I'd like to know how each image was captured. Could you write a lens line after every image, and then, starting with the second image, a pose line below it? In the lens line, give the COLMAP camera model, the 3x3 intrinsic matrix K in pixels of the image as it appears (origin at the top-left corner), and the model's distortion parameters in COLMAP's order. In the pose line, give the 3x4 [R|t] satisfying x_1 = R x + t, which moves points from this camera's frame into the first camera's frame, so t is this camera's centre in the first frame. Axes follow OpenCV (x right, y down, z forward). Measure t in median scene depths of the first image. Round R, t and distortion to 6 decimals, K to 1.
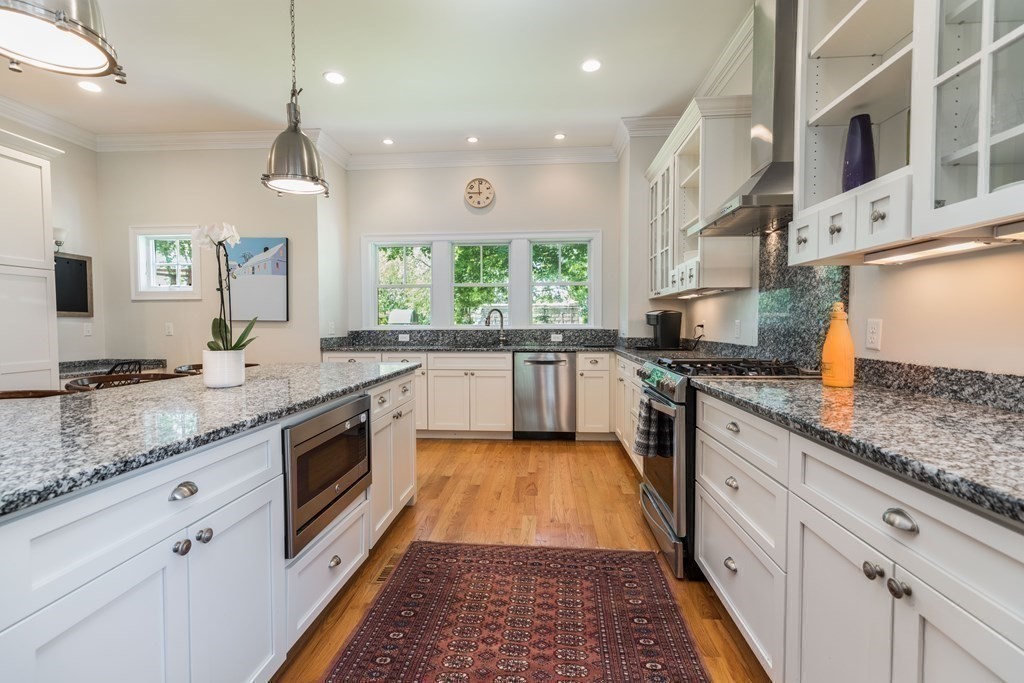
lens RADIAL K [[456.2, 0, 515.7], [0, 456.2, 337.2], [0, 0, 1]] dist [-0.000949, -0.000089]
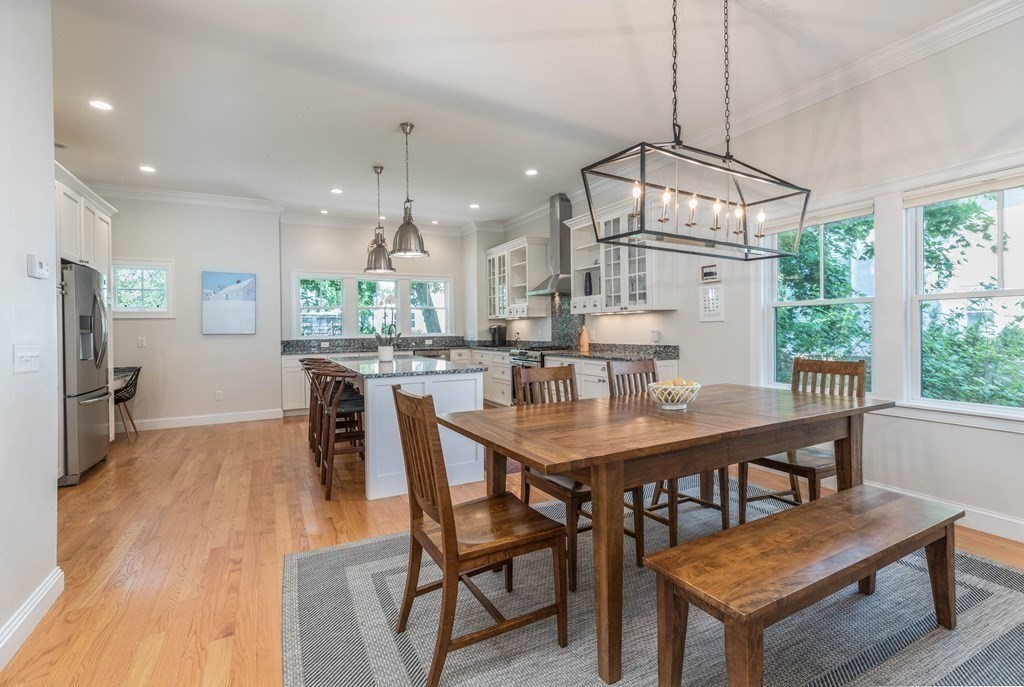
lens RADIAL K [[472.5, 0, 507.8], [0, 472.5, 330.8], [0, 0, 1]] dist [-0.002631, -0.000397]
pose [[0.854922, -0.011884, 0.518620, -0.637607], [0.027574, 0.999365, -0.022555, 0.008887], [-0.518023, 0.033583, 0.854707, -0.677540]]
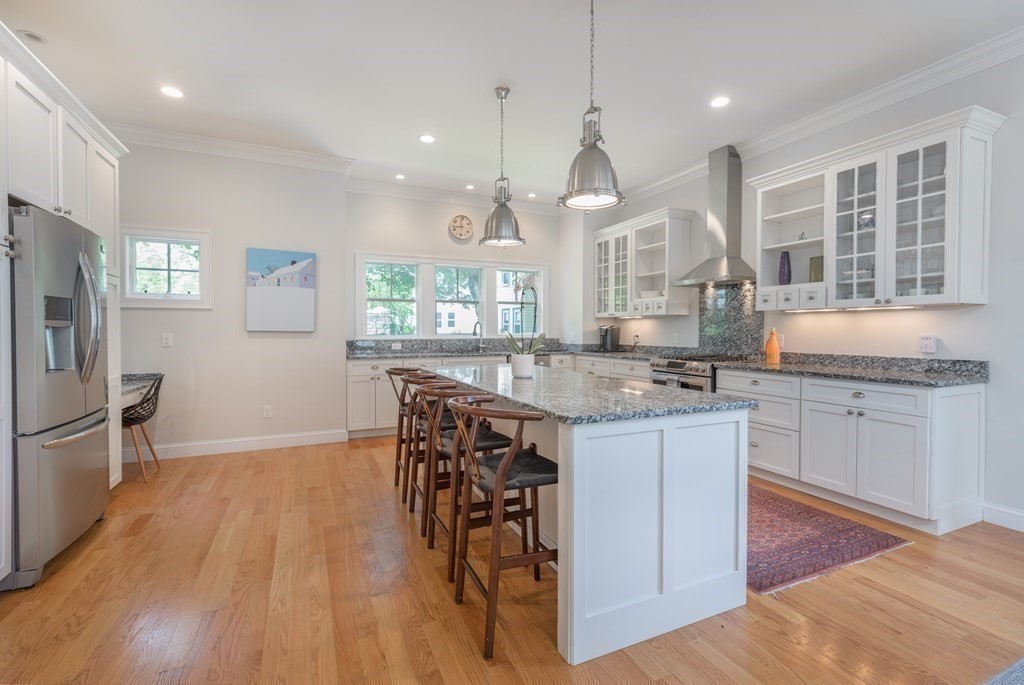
lens RADIAL K [[456.2, 0, 515.7], [0, 456.2, 338.2], [0, 0, 1]] dist [-0.000949, -0.000089]
pose [[0.873414, -0.004526, 0.486958, -0.658149], [0.010619, 0.999896, -0.009754, -0.005758], [-0.486863, 0.013690, 0.873371, -0.162257]]
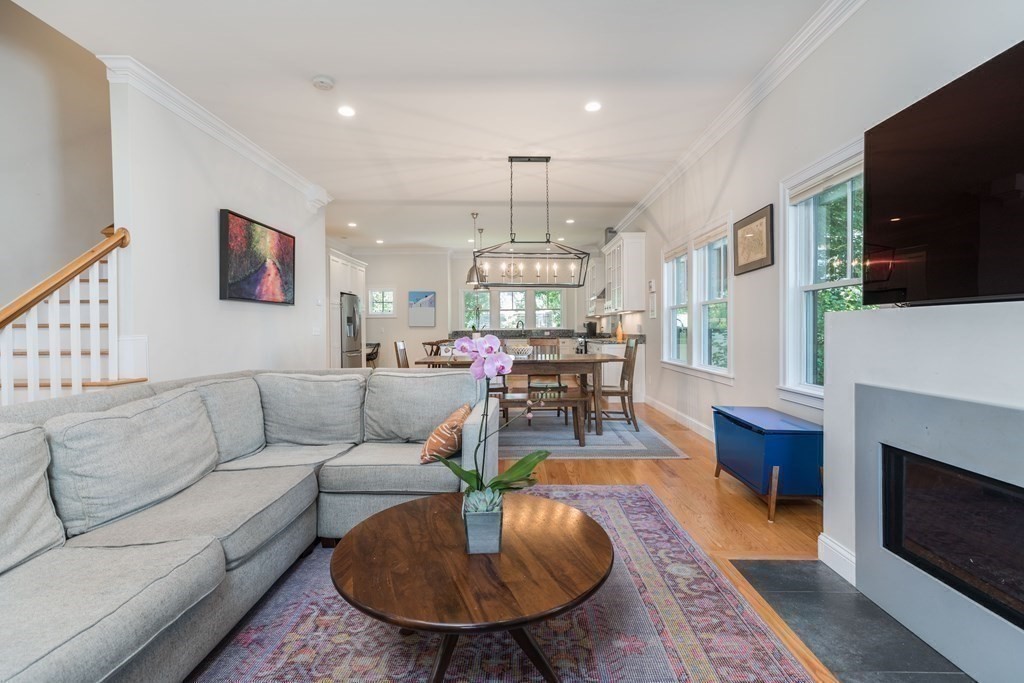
lens RADIAL K [[472.5, 0, 507.8], [0, 472.5, 328.8], [0, 0, 1]] dist [-0.002631, -0.000397]
pose [[0.998983, -0.005509, 0.044753, -0.250740], [0.006802, 0.999562, -0.028785, 0.053415], [-0.044575, 0.029060, 0.998583, -1.589289]]
